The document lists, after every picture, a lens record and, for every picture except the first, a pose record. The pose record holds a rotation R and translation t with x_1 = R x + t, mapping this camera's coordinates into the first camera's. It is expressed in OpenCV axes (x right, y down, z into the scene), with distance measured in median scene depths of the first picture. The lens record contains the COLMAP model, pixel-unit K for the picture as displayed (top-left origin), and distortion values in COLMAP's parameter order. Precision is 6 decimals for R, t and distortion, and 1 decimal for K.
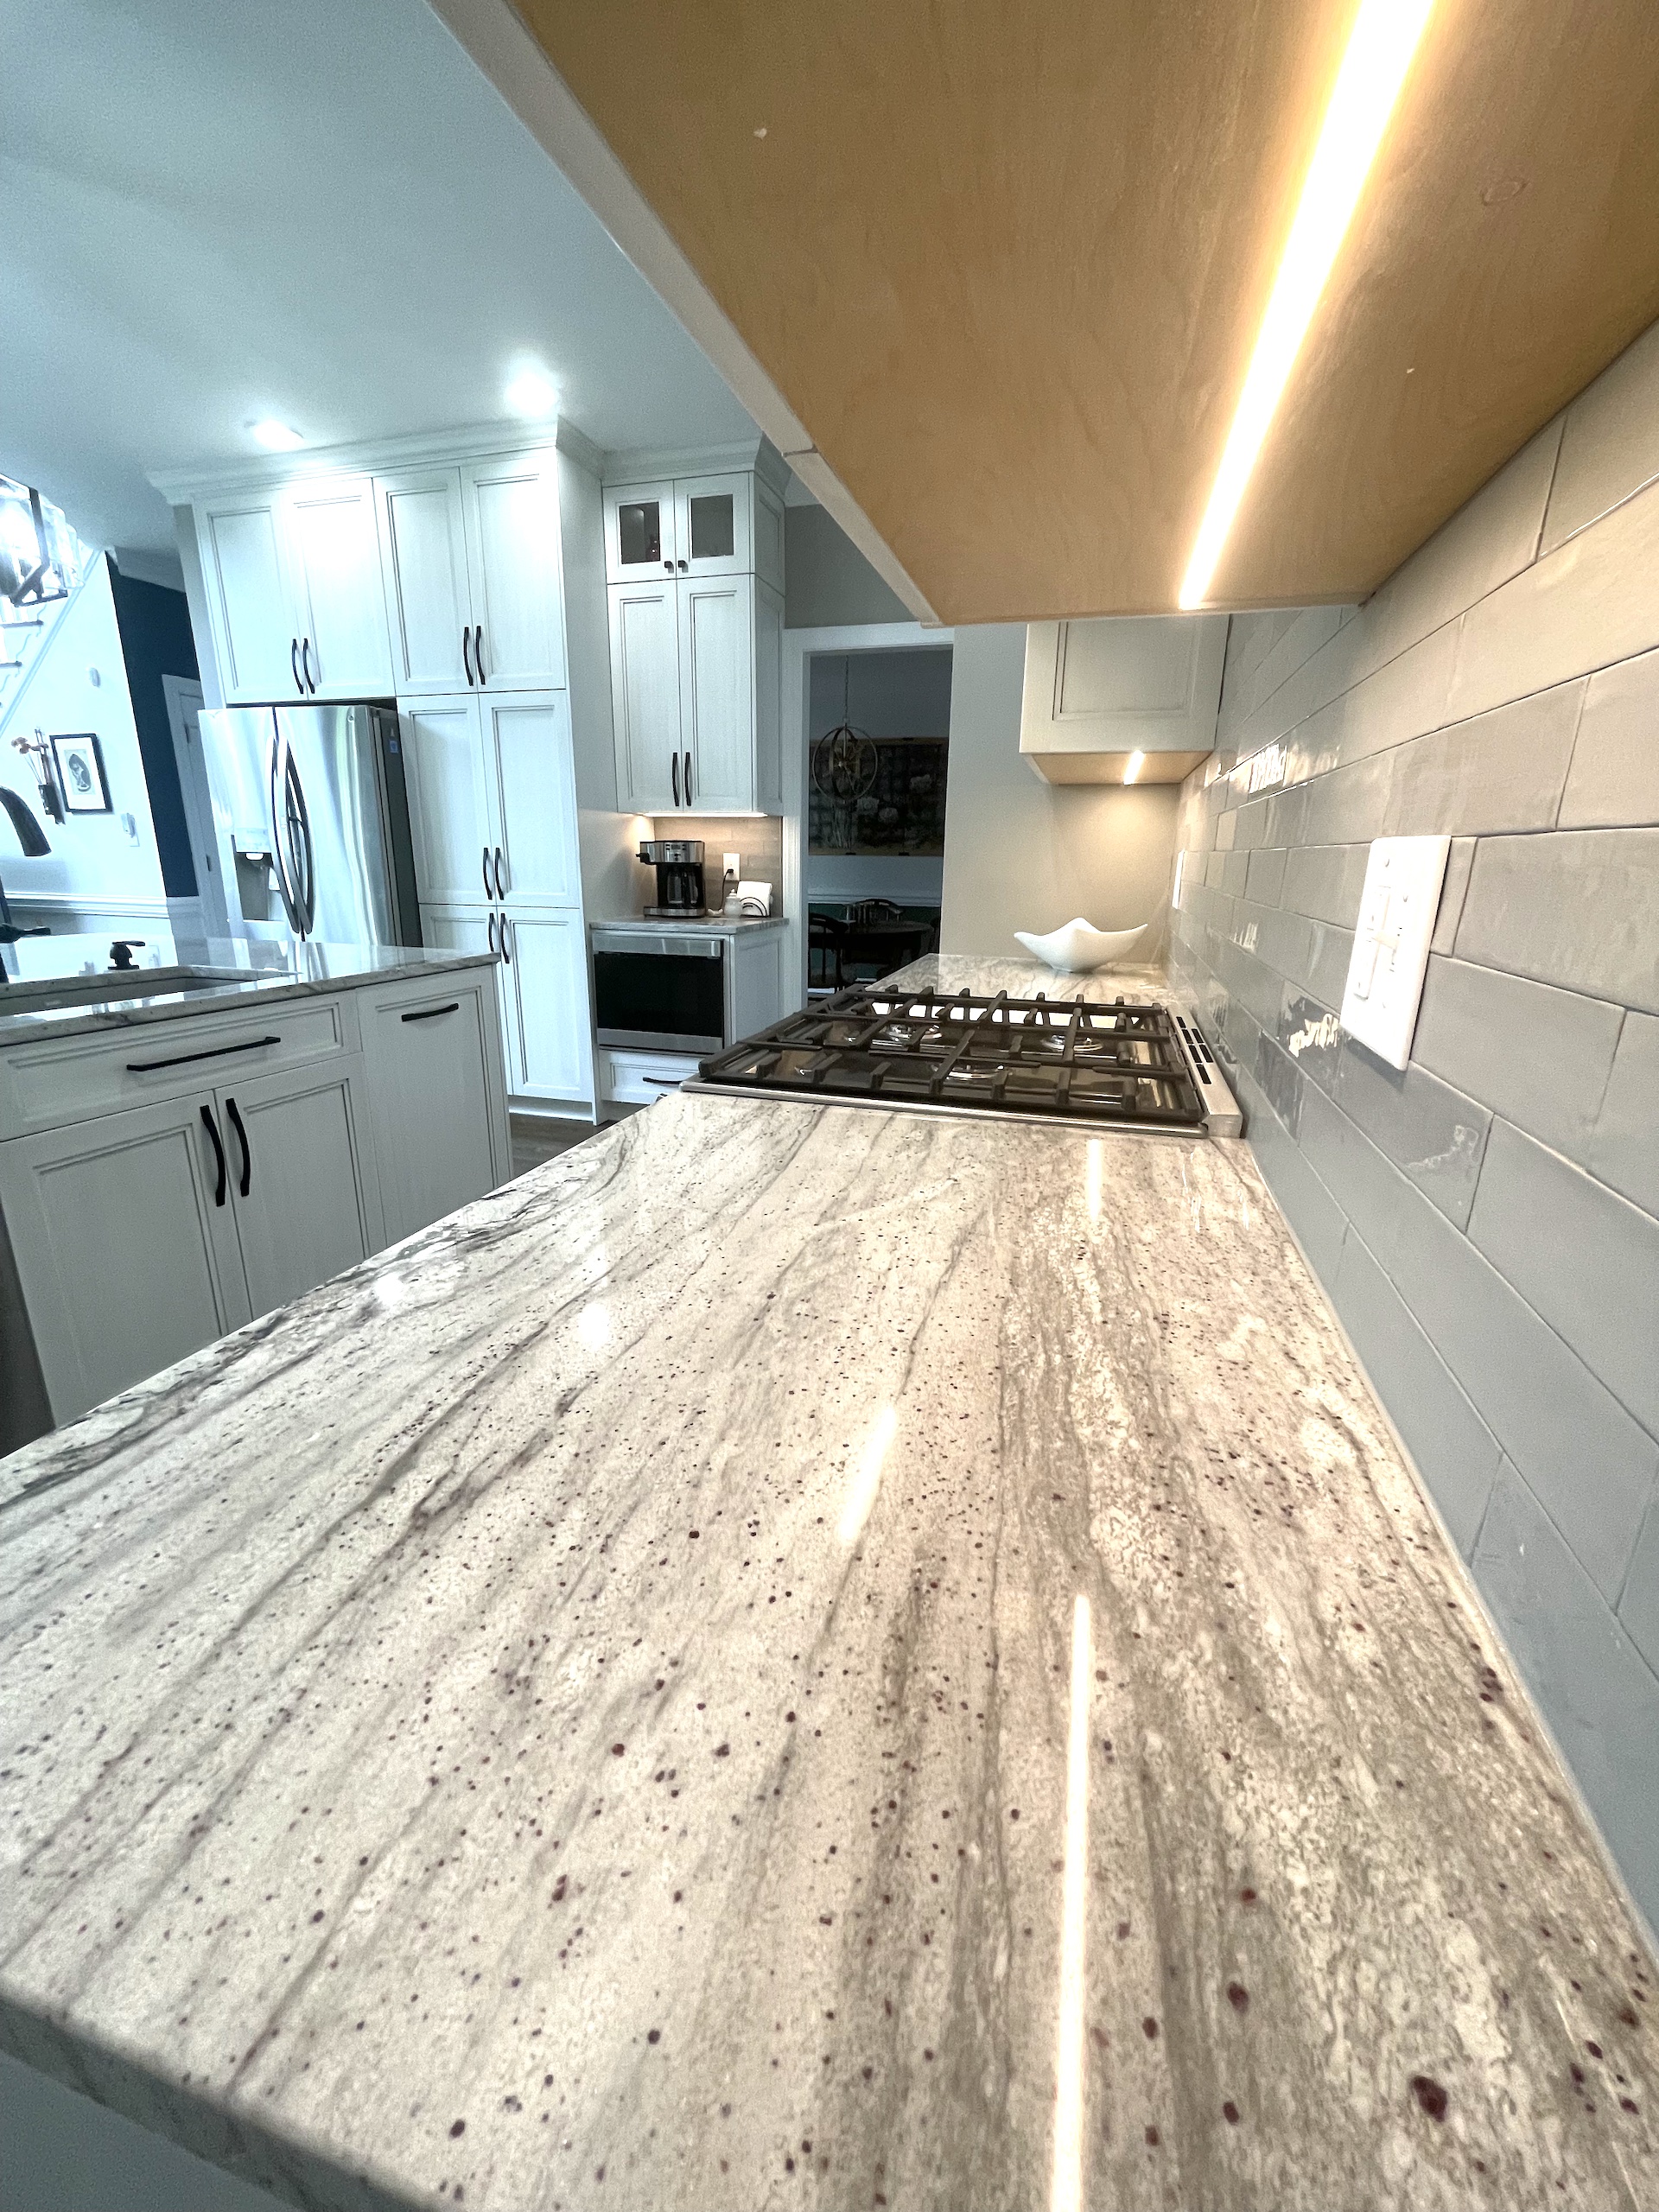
lens RADIAL K [[898.5, 0, 828.0], [0, 898.5, 1107.1], [0, 0, 1]] dist [-0.003949, 0.000941]
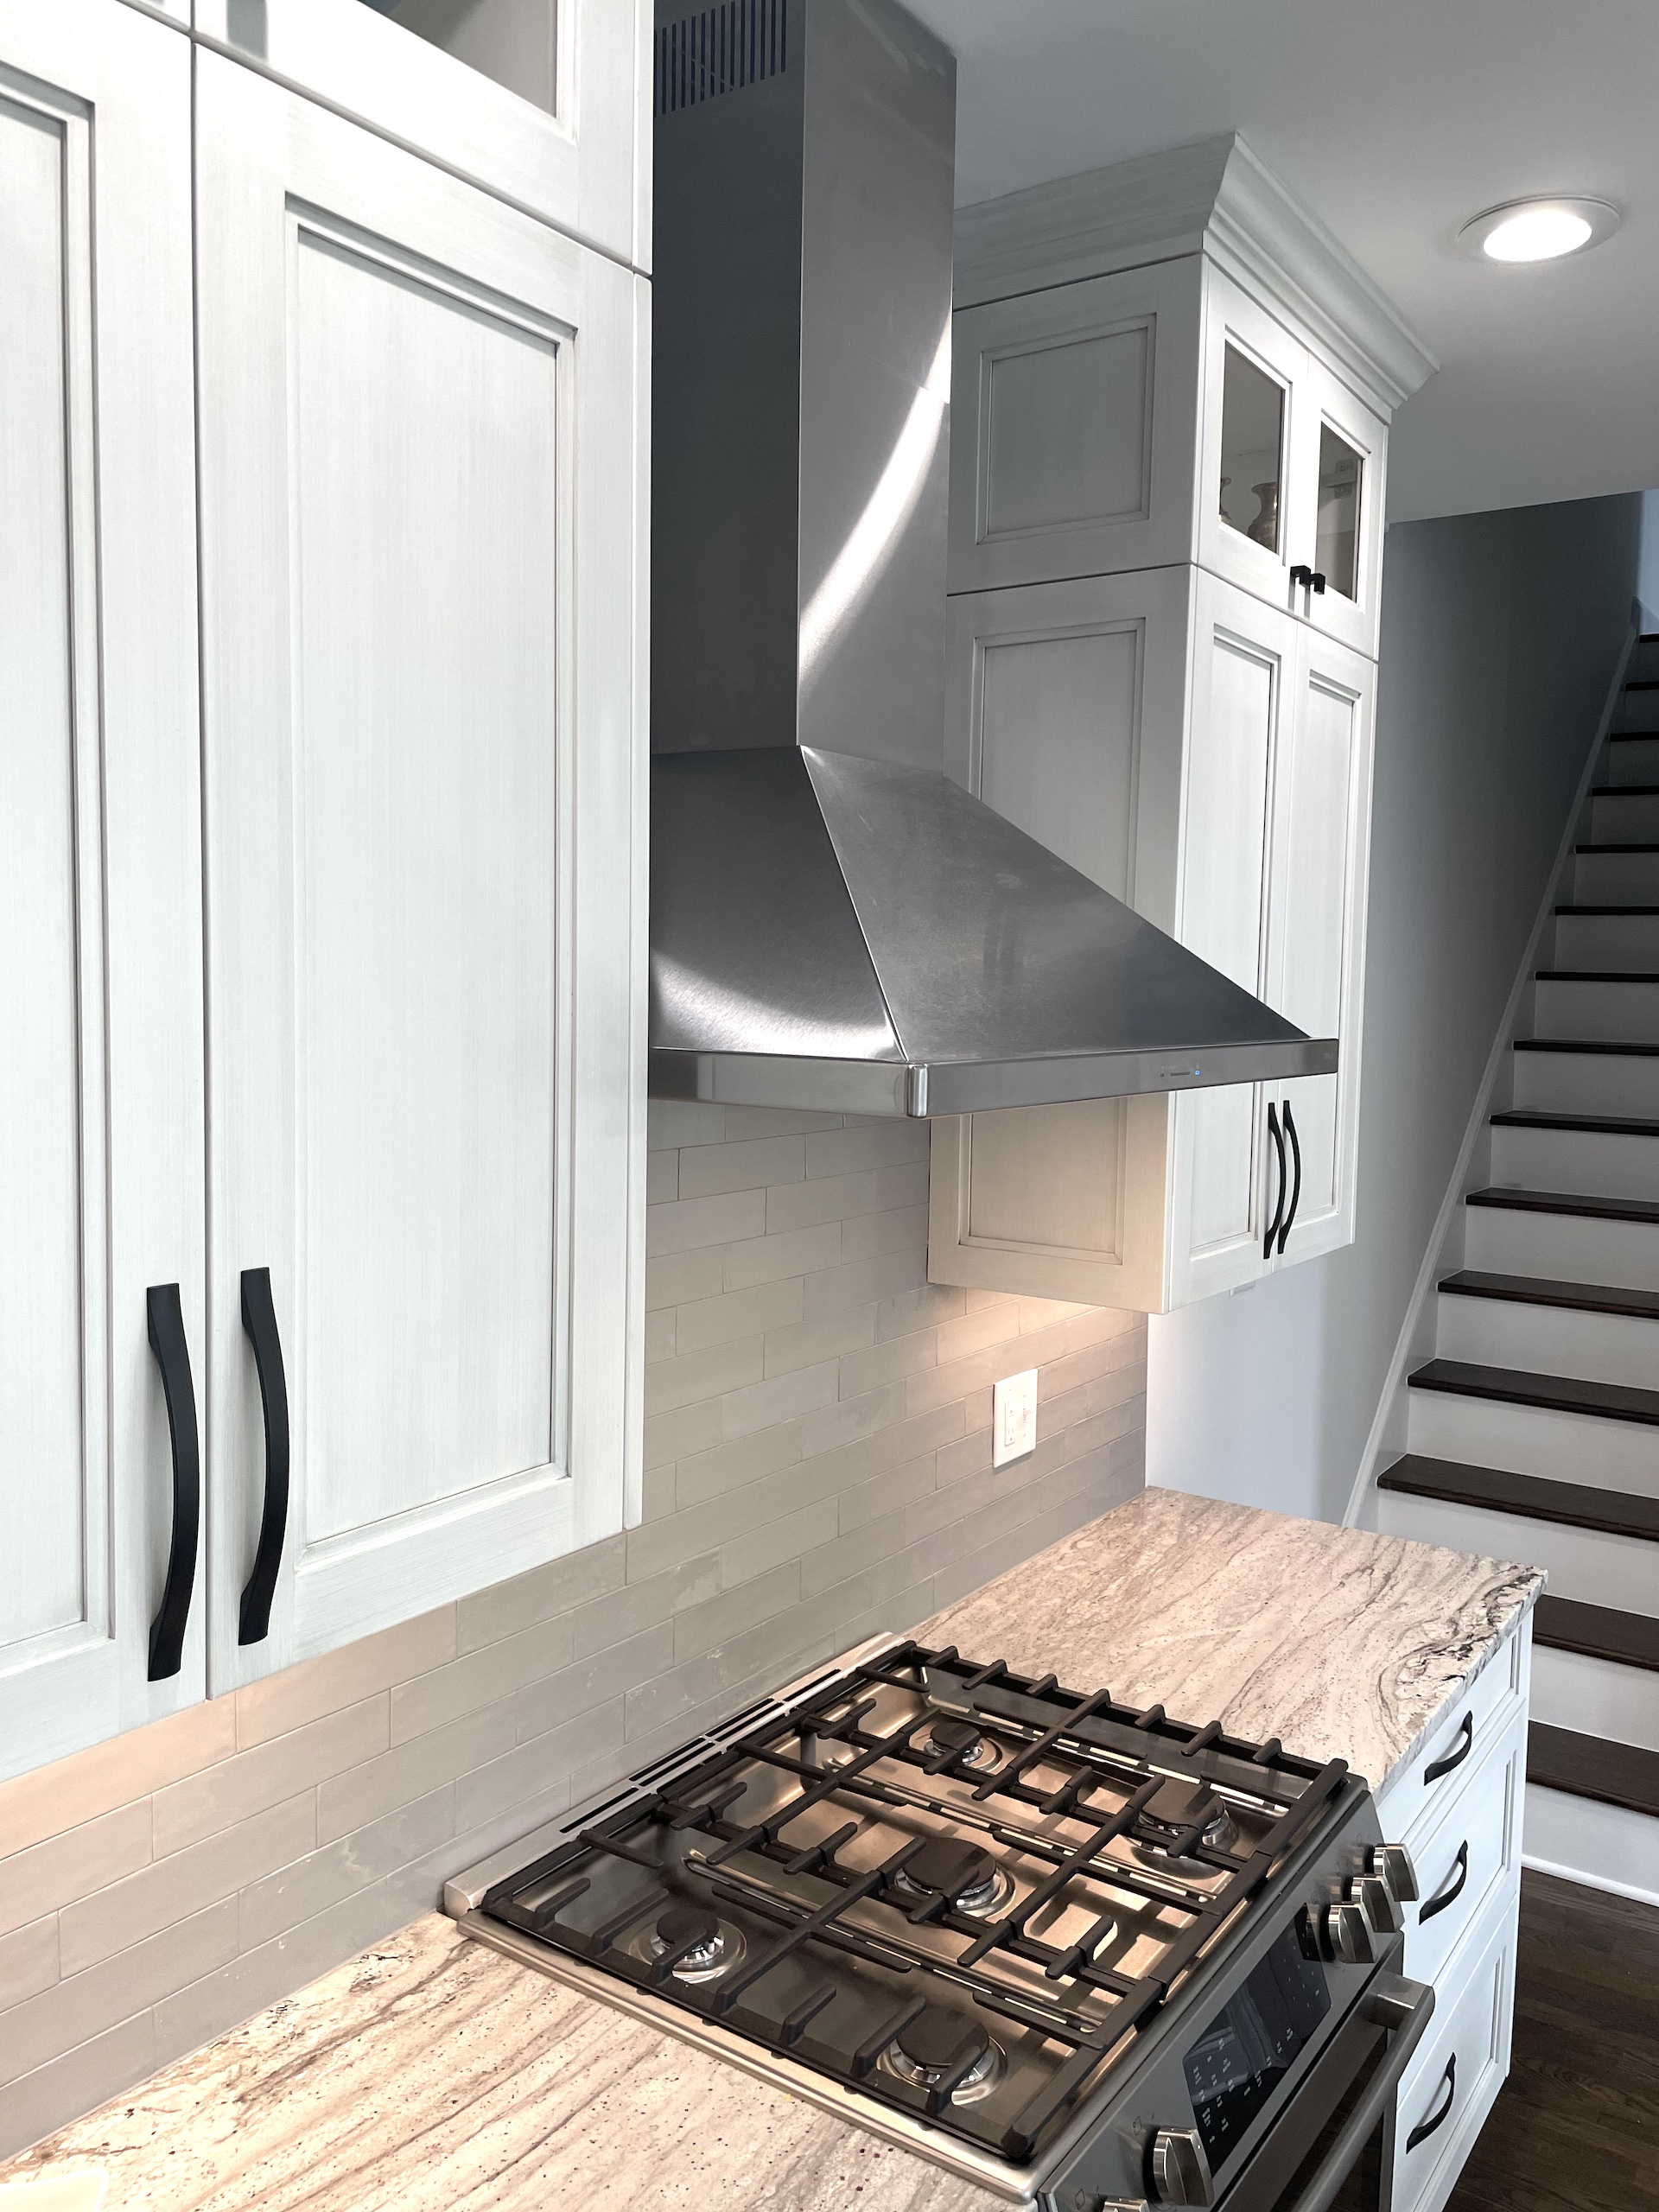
lens RADIAL K [[1670.8, 0, 831.9], [0, 1670.8, 1099.6], [0, 0, 1]] dist [0.073606, -0.092308]
pose [[-0.949767, -0.053117, 0.308417, -0.042083], [0.055991, 0.940751, 0.334443, -0.383331], [-0.307908, 0.334911, -0.890521, 0.737941]]
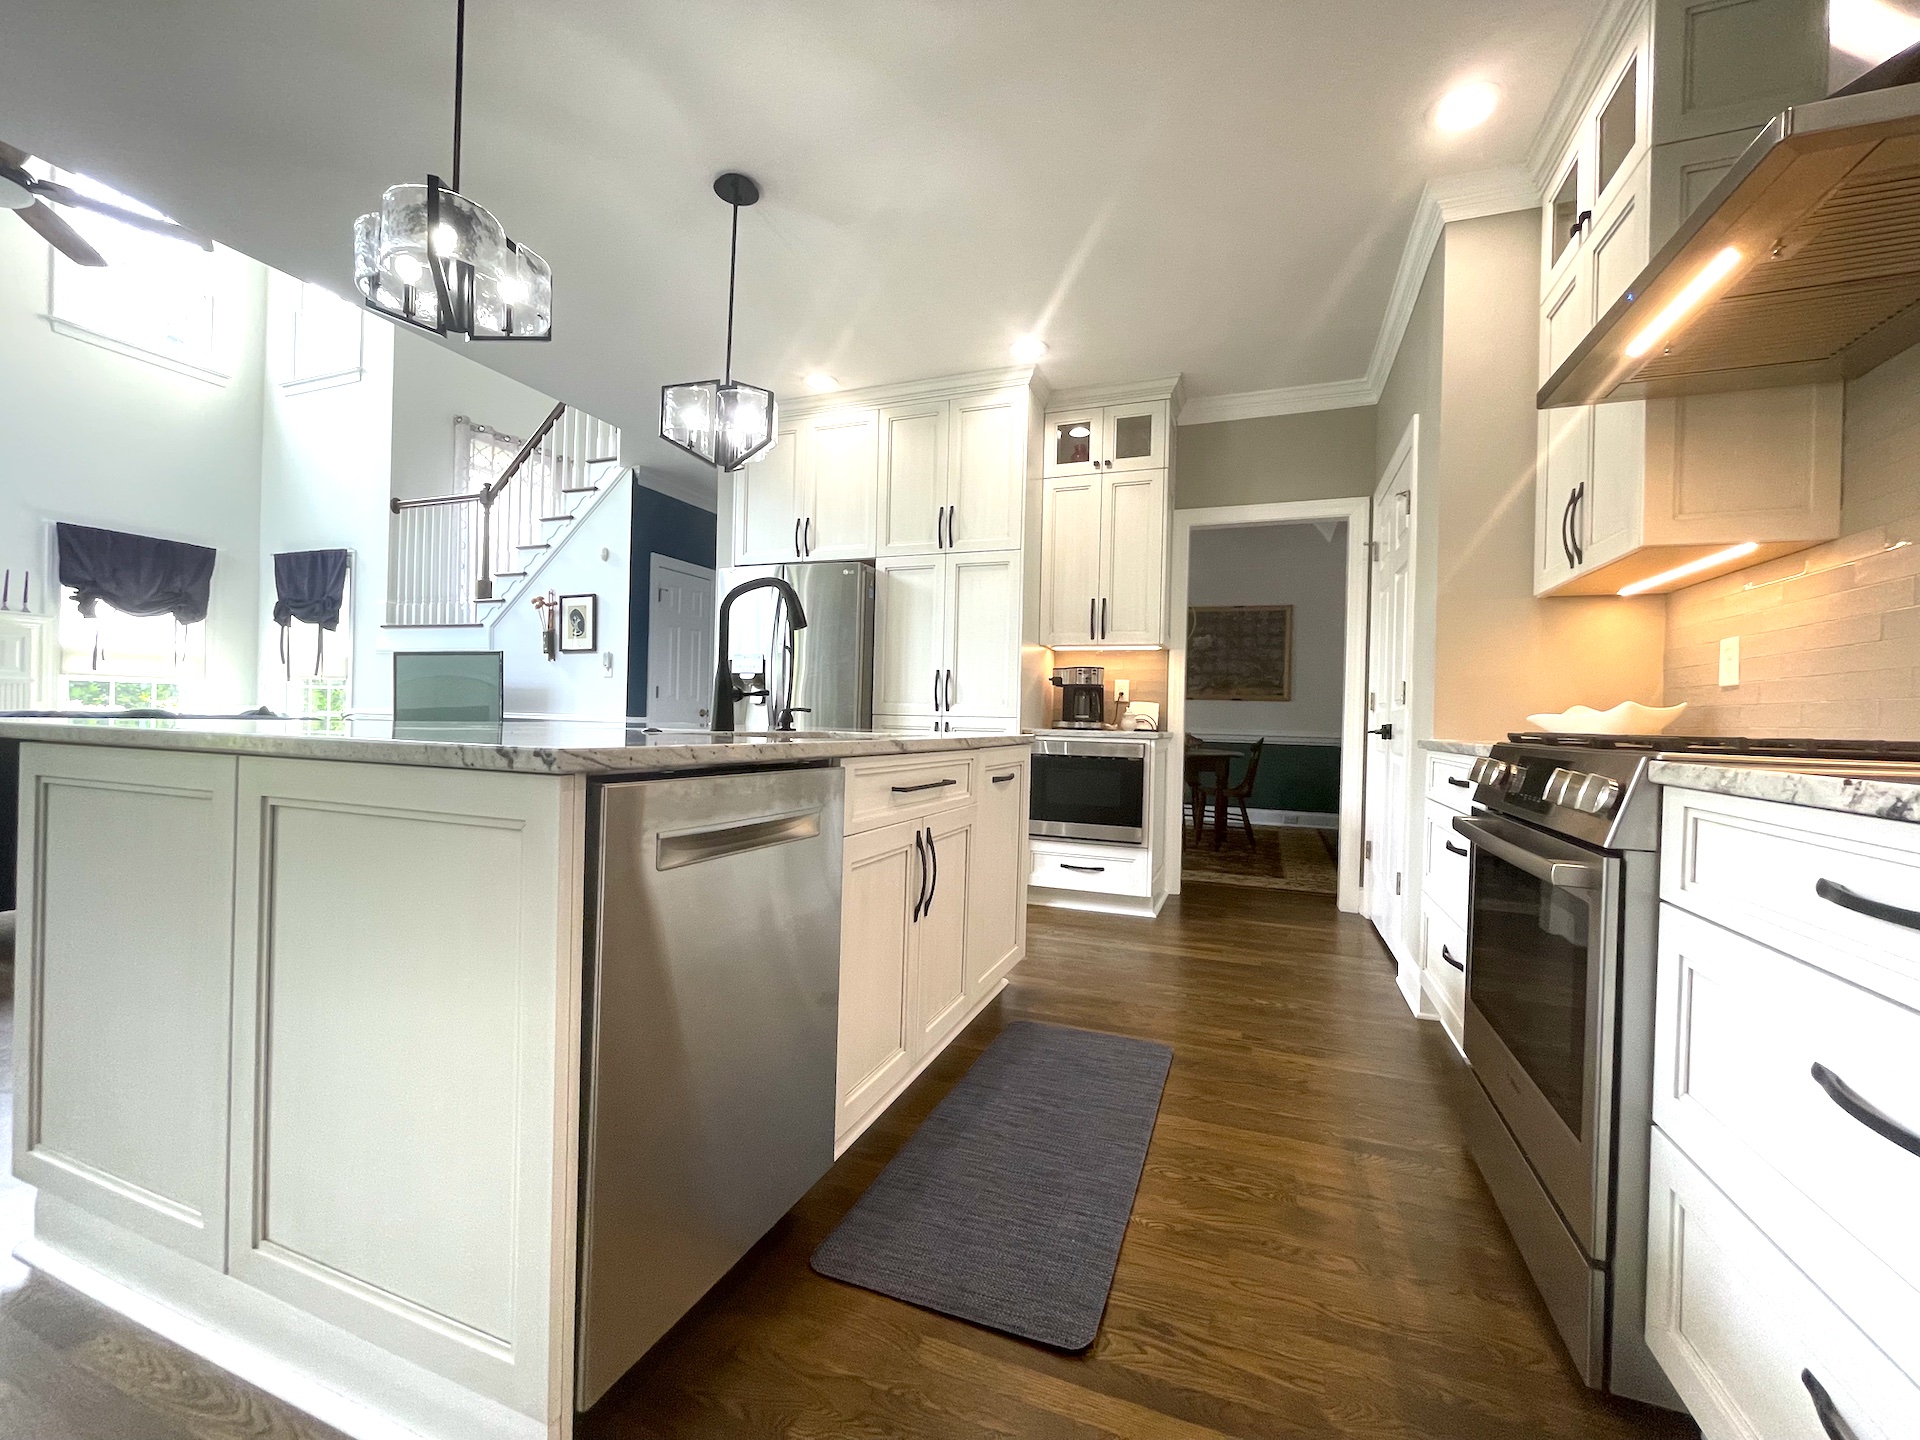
lens RADIAL K [[779.9, 0, 960.5], [0, 779.9, 721.7], [0, 0, 1]] dist [-0.003949, 0.000941]
pose [[0.997256, 0.012261, -0.073008, -0.290214], [-0.031371, 0.963257, -0.266744, 0.066851], [0.067055, 0.268302, 0.960998, -0.003318]]
